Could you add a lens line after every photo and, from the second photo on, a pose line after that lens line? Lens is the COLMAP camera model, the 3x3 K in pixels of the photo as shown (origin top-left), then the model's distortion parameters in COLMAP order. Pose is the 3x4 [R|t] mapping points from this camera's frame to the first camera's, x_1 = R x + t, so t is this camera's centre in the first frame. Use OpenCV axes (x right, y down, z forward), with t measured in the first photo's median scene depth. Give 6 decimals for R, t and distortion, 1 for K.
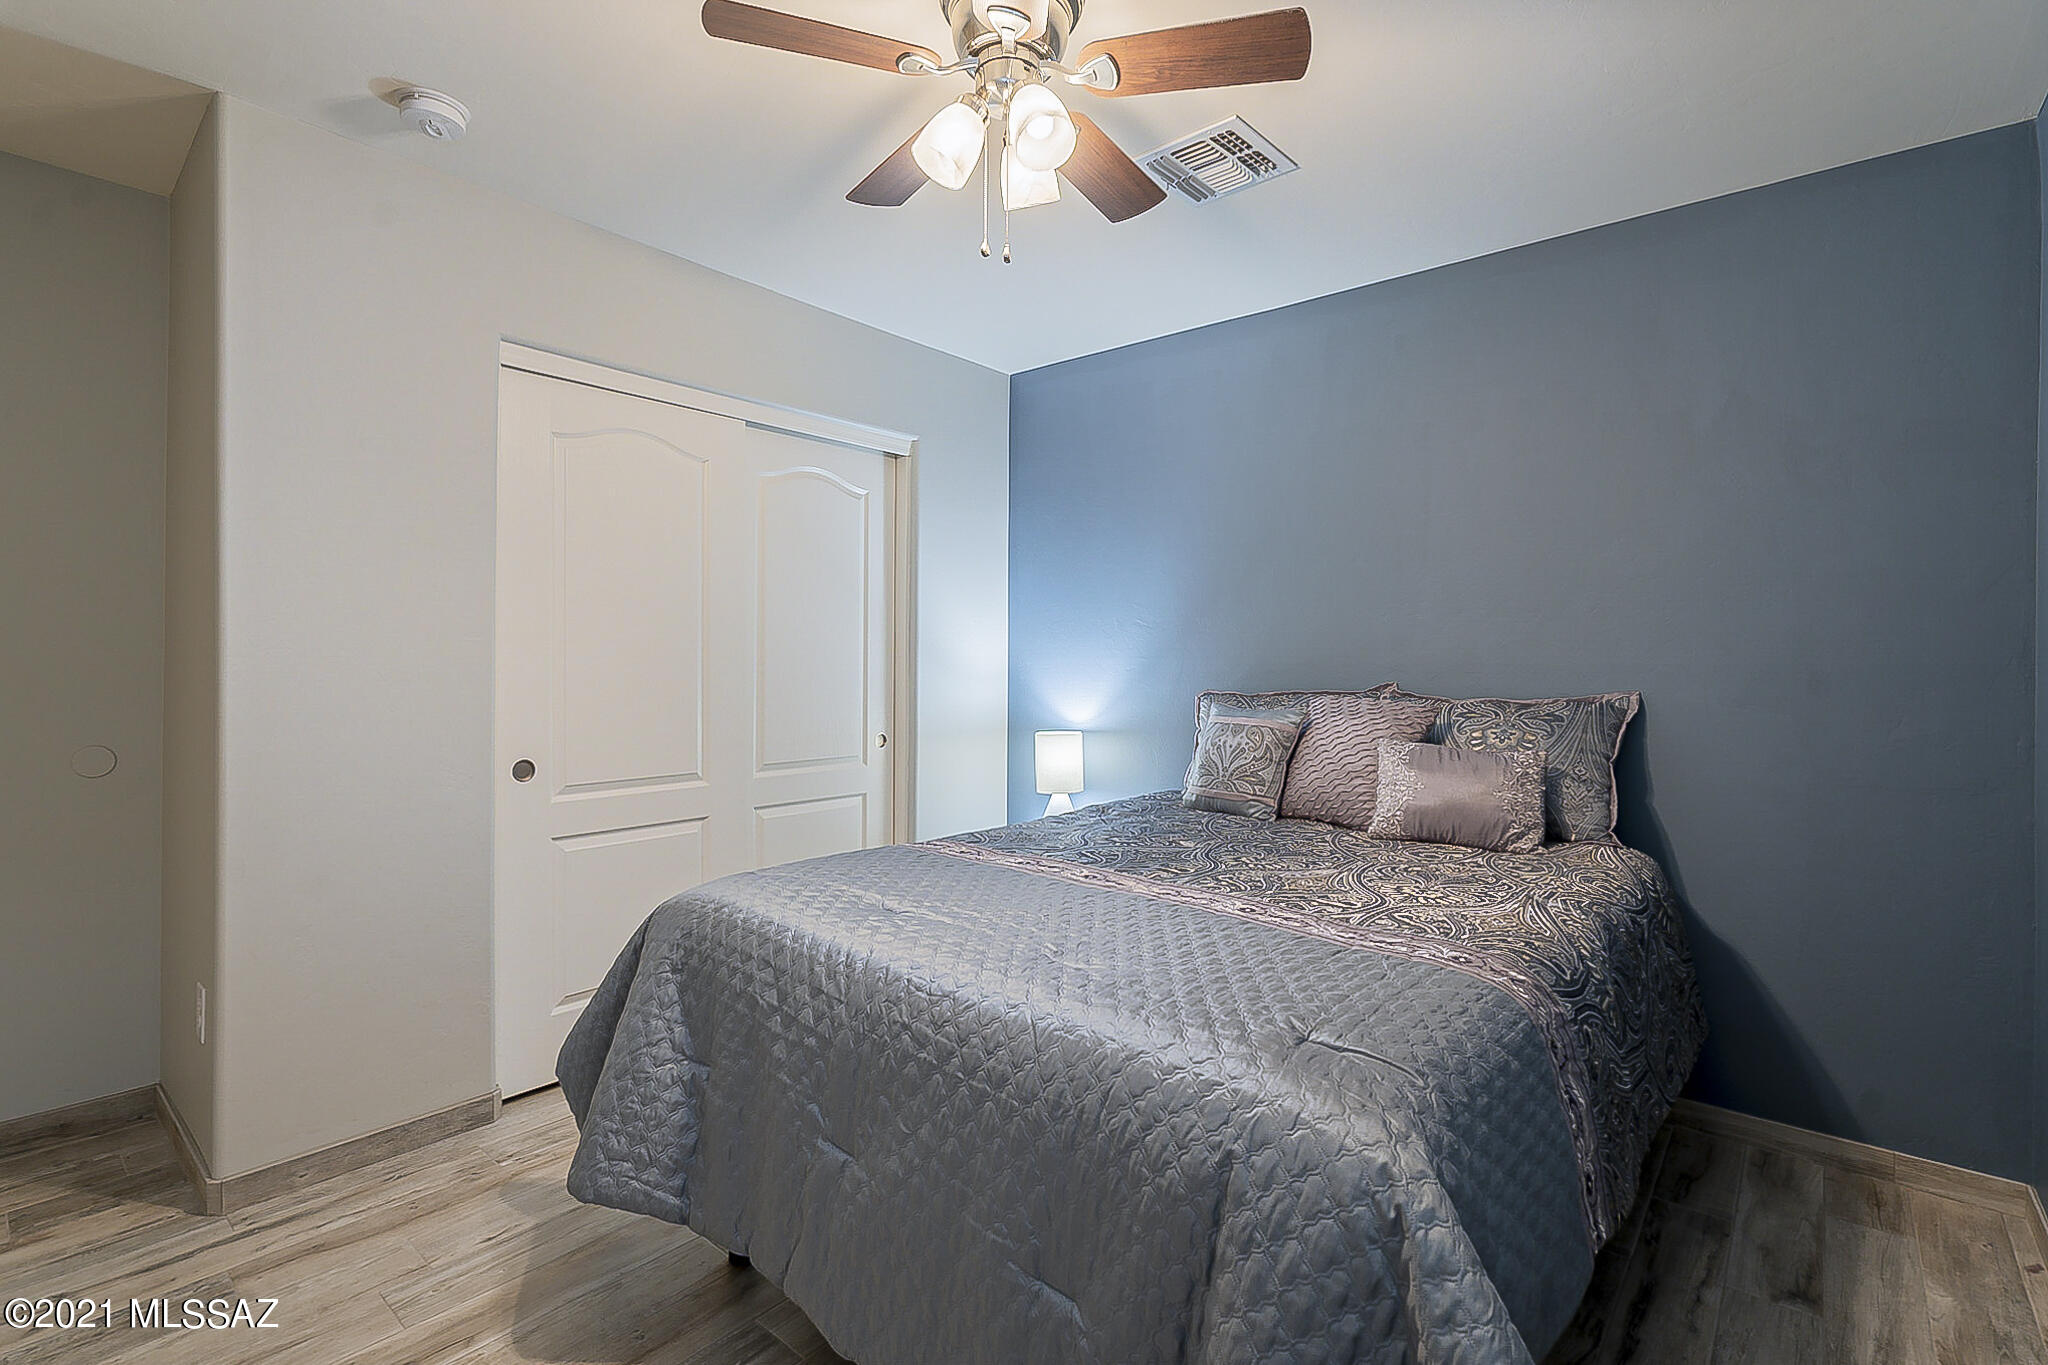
lens RADIAL K [[941.6, 0, 1019.0], [0, 941.6, 670.1], [0, 0, 1]] dist [-0.005238, 0.001703]
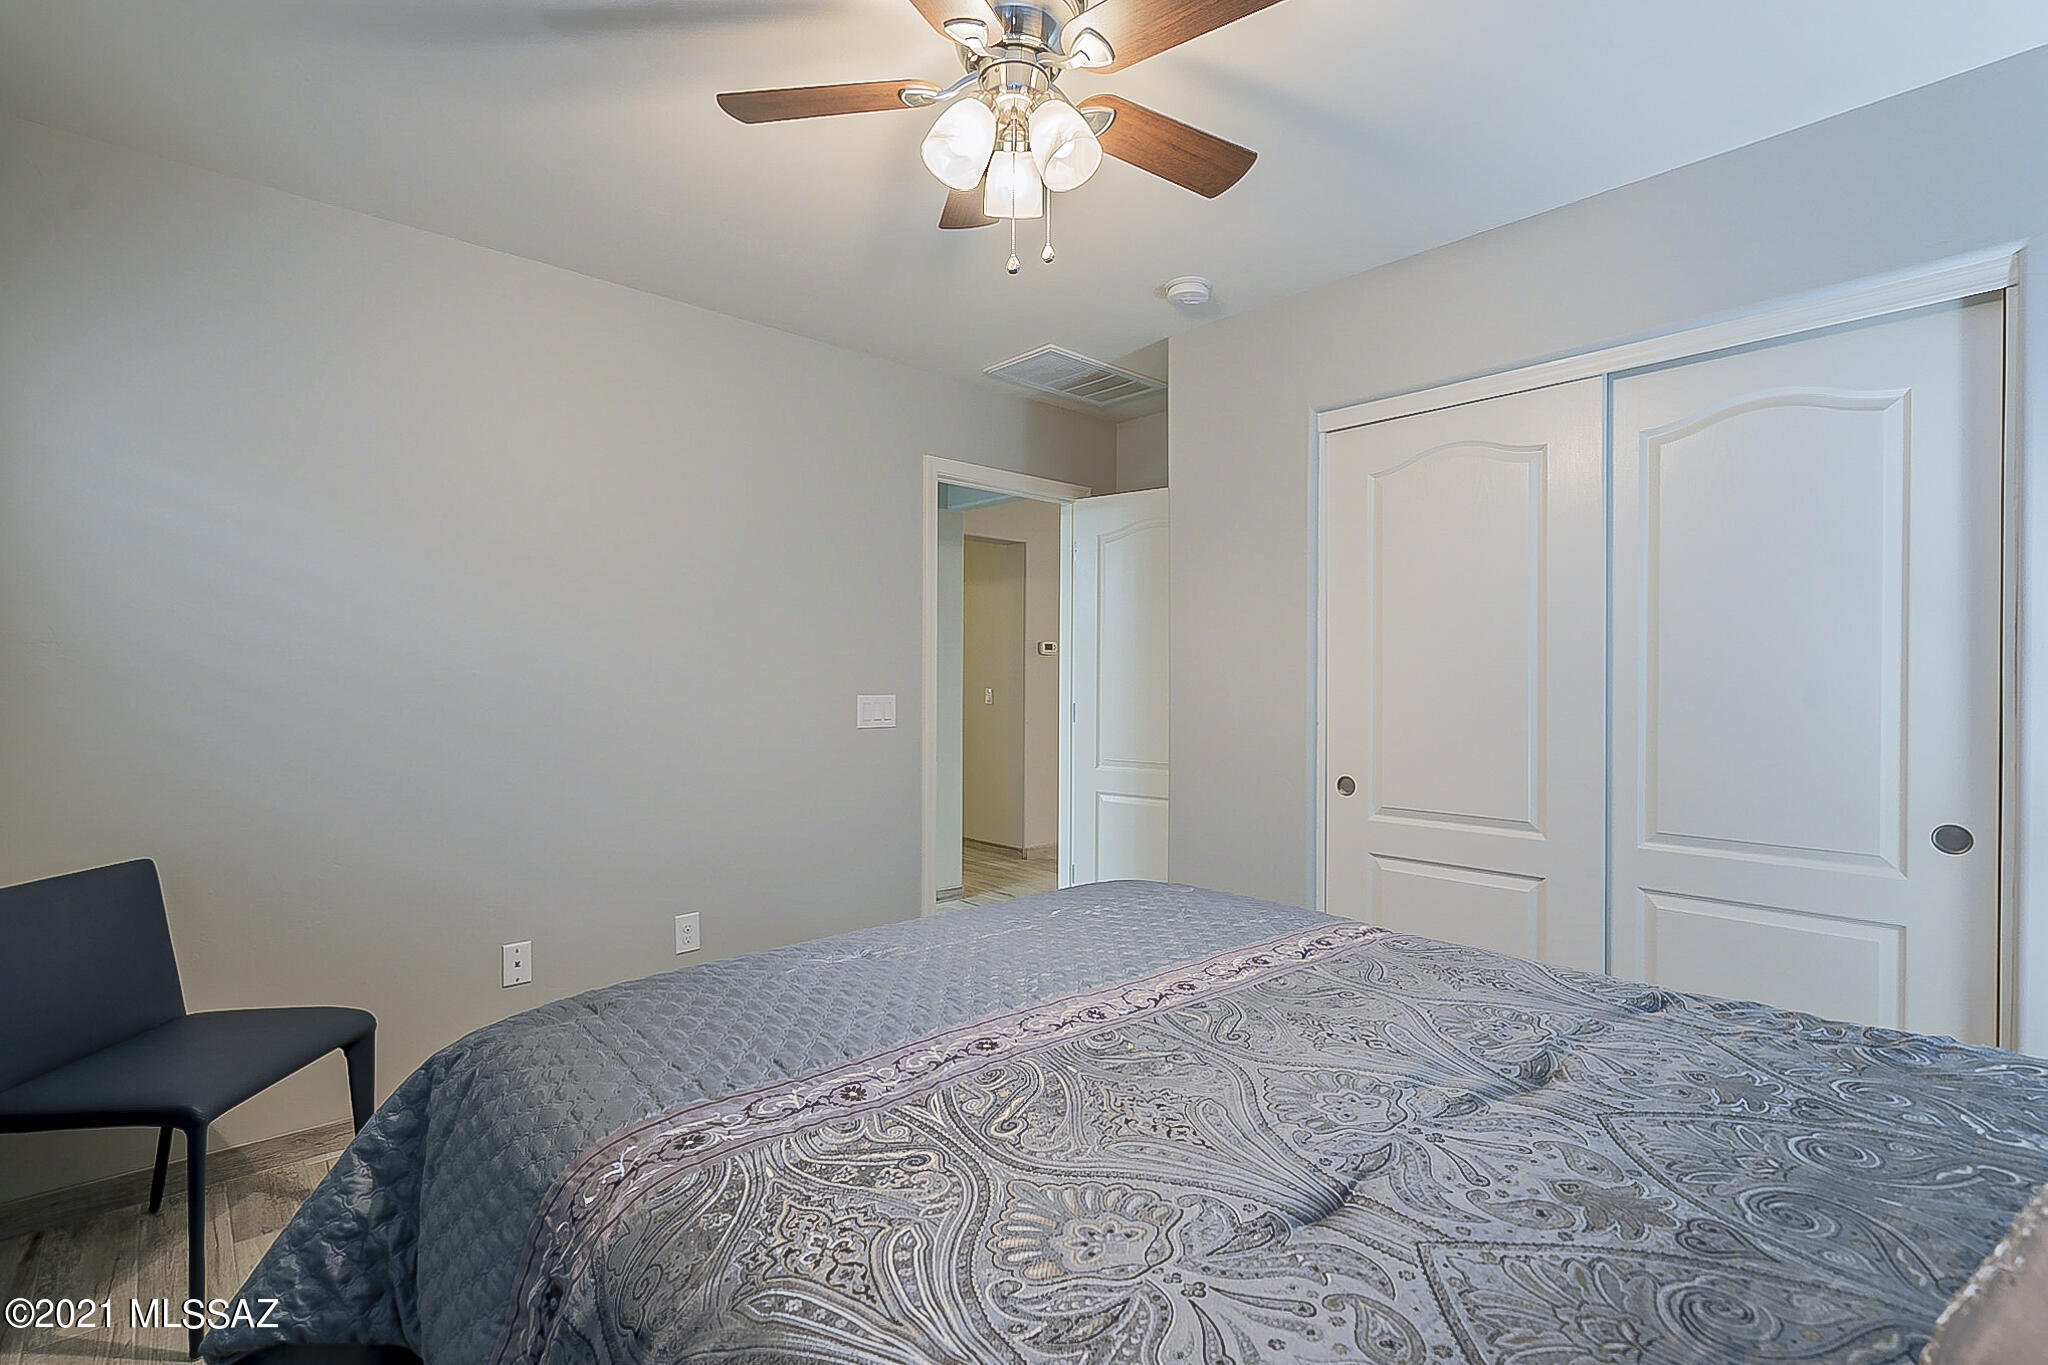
lens RADIAL K [[941.6, 0, 1020.6], [0, 941.6, 685.0], [0, 0, 1]] dist [-0.005238, 0.001703]
pose [[-0.124103, -0.002433, -0.992266, 0.507053], [-0.015262, 0.999883, -0.000543, -0.004928], [0.992152, 0.015076, -0.124126, 0.607435]]
